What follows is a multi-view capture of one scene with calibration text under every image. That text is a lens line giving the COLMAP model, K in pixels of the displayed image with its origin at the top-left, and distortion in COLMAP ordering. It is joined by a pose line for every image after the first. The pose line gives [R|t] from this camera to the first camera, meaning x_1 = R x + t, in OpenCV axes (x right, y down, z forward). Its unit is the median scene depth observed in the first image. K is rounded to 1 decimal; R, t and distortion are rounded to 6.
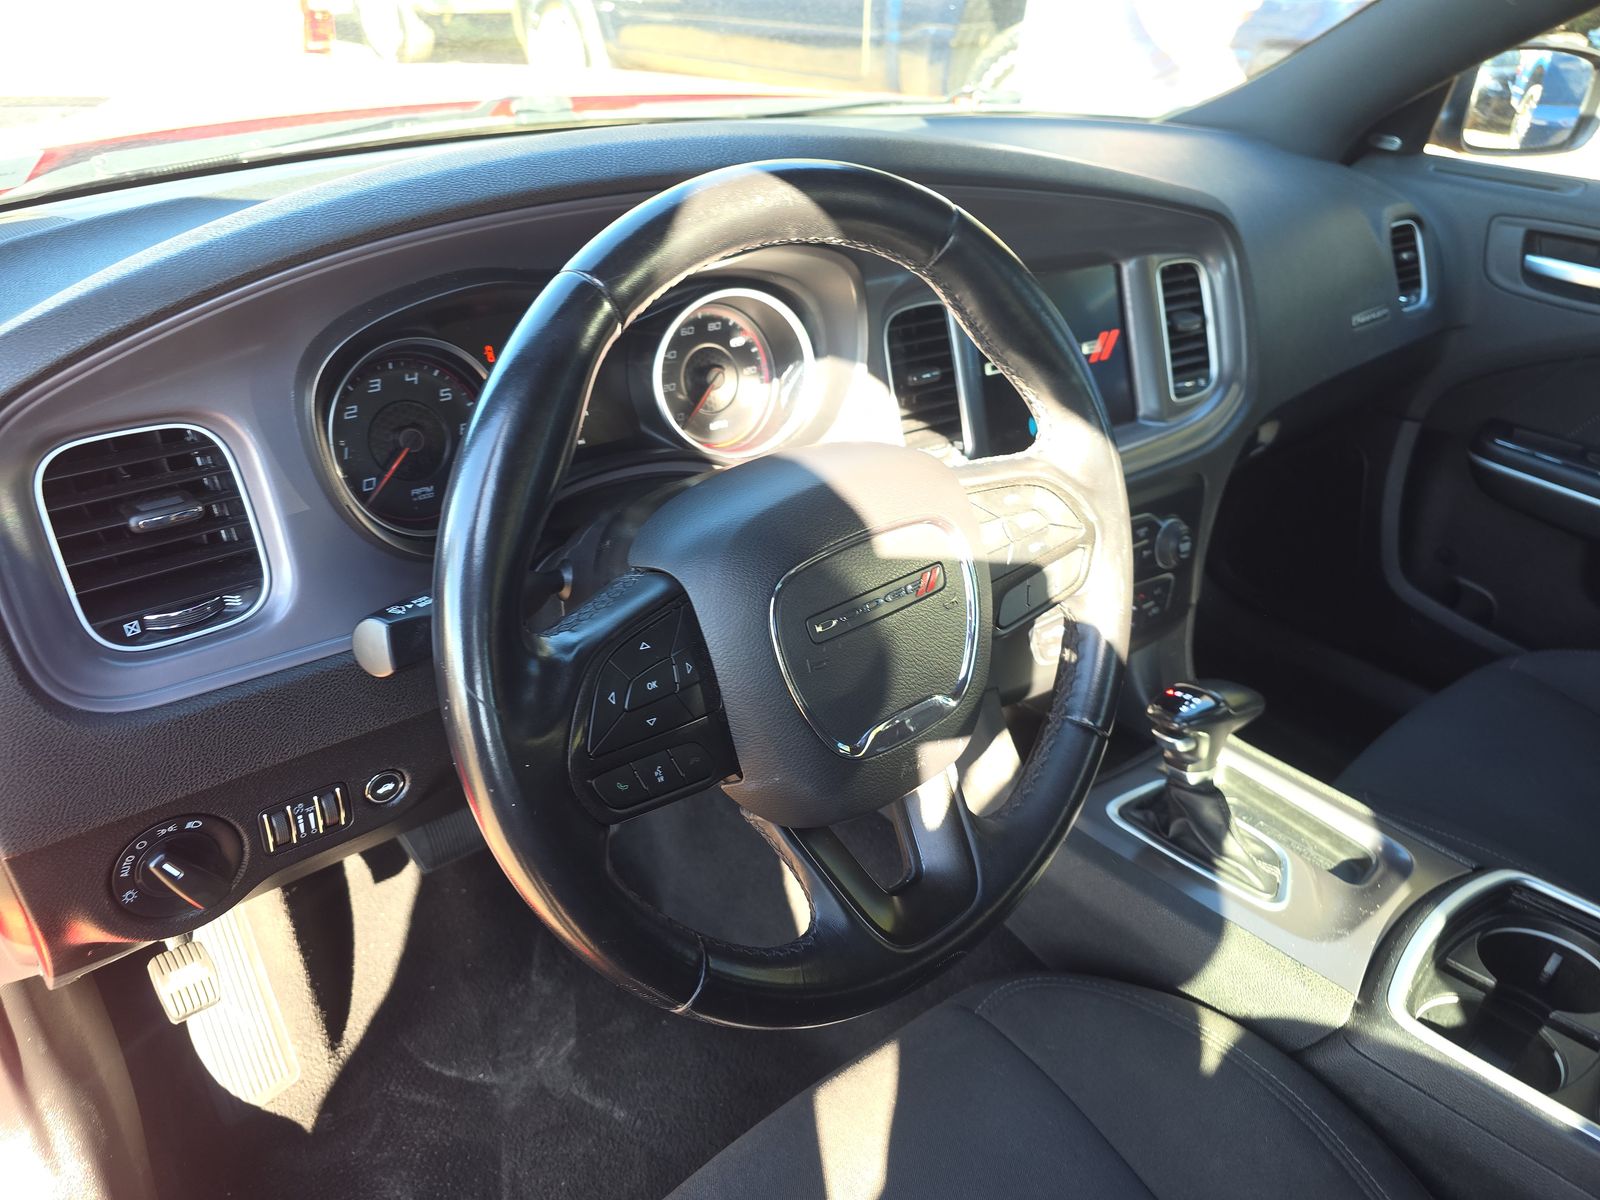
lens RADIAL K [[1062.1, 0, 800.0], [0, 1062.1, 600.0], [0, 0, 1]] dist [0.006043, -0.021684]
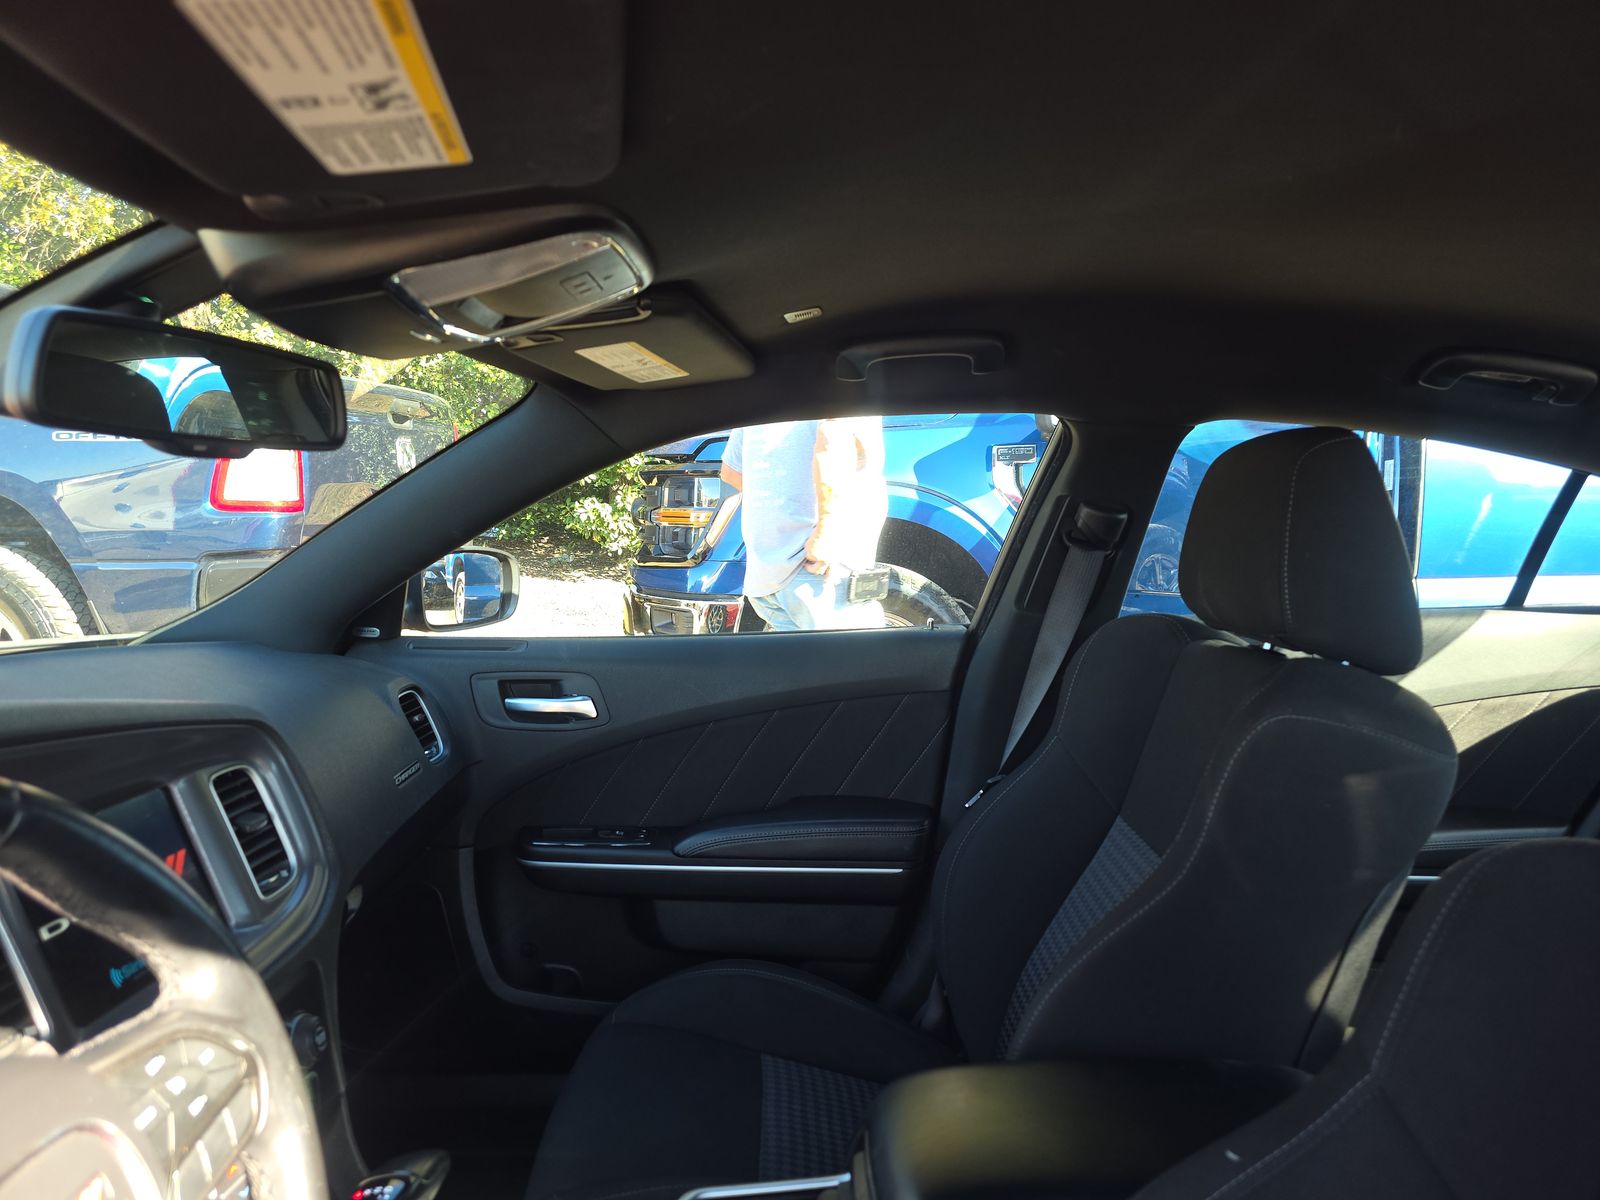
lens RADIAL K [[1062.1, 0, 800.0], [0, 1062.1, 600.0], [0, 0, 1]] dist [0.006043, -0.021684]
pose [[0.625720, -0.102441, 0.773292, -0.086166], [0.409995, 0.886553, -0.214308, -0.020711], [-0.663610, 0.451143, 0.596734, -0.061516]]
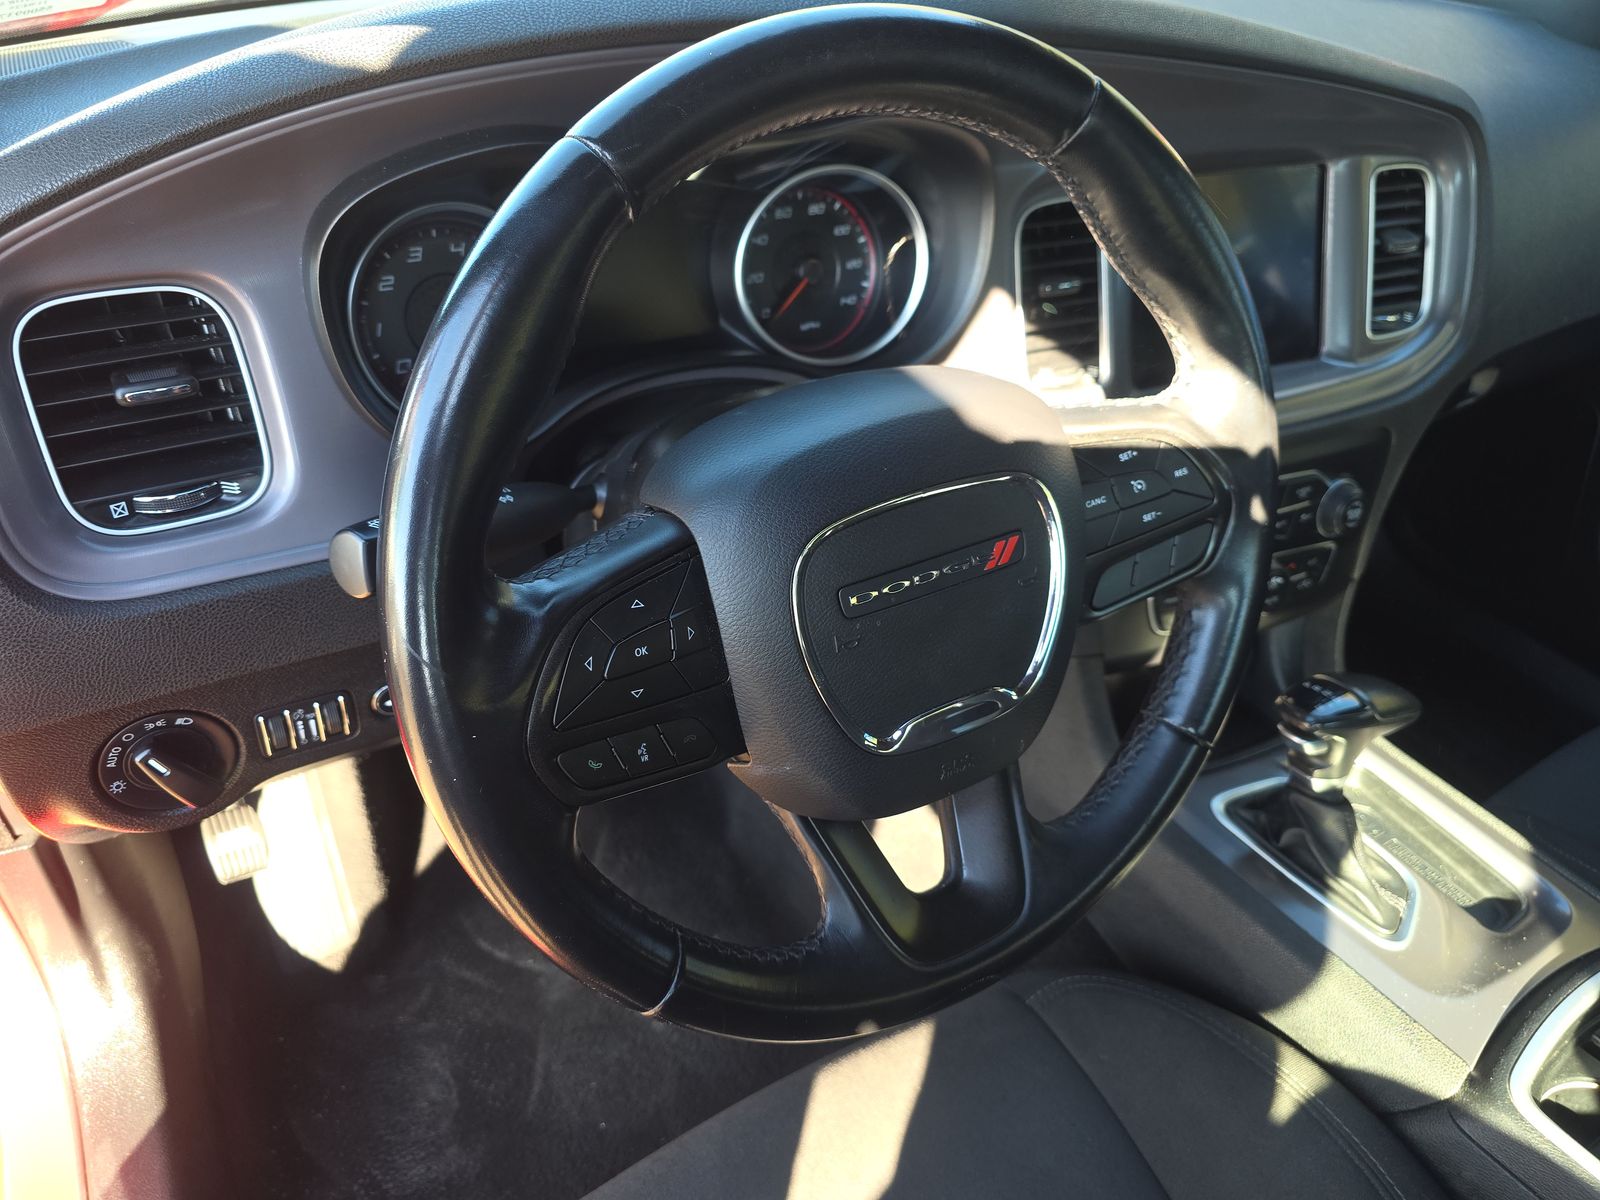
lens RADIAL K [[1062.1, 0, 800.0], [0, 1062.1, 600.0], [0, 0, 1]] dist [0.006043, -0.021684]
pose [[0.984514, 0.117434, -0.130158, 0.052477], [-0.102453, 0.987907, 0.116379, -0.041320], [0.142251, -0.101242, 0.984639, 0.110762]]
